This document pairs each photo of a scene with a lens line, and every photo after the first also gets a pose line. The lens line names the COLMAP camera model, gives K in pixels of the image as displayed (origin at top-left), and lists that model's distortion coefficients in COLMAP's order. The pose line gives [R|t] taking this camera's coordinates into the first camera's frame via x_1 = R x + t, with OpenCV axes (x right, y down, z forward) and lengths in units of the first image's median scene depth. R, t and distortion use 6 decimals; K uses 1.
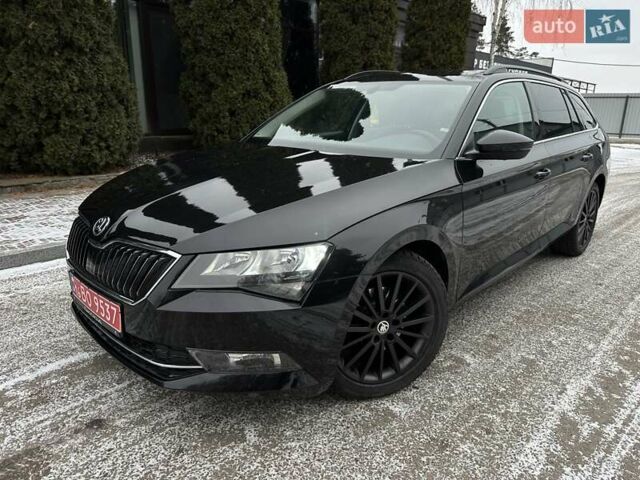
lens RADIAL K [[455.6, 0, 320.7], [0, 455.6, 259.8], [0, 0, 1]] dist [0.030866, -0.061602]
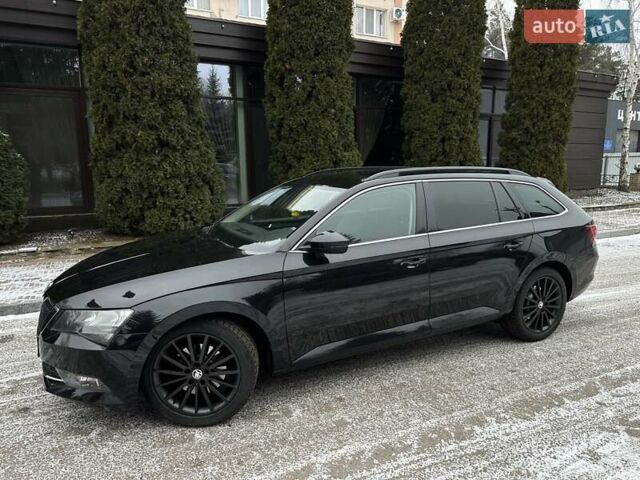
lens RADIAL K [[455.6, 0, 320.7], [0, 455.6, 259.8], [0, 0, 1]] dist [0.030866, -0.061602]
pose [[0.939898, 0.045399, -0.338423, 0.343033], [-0.084951, 0.991049, -0.102985, -0.030134], [0.330719, 0.125545, 0.935342, -0.076015]]
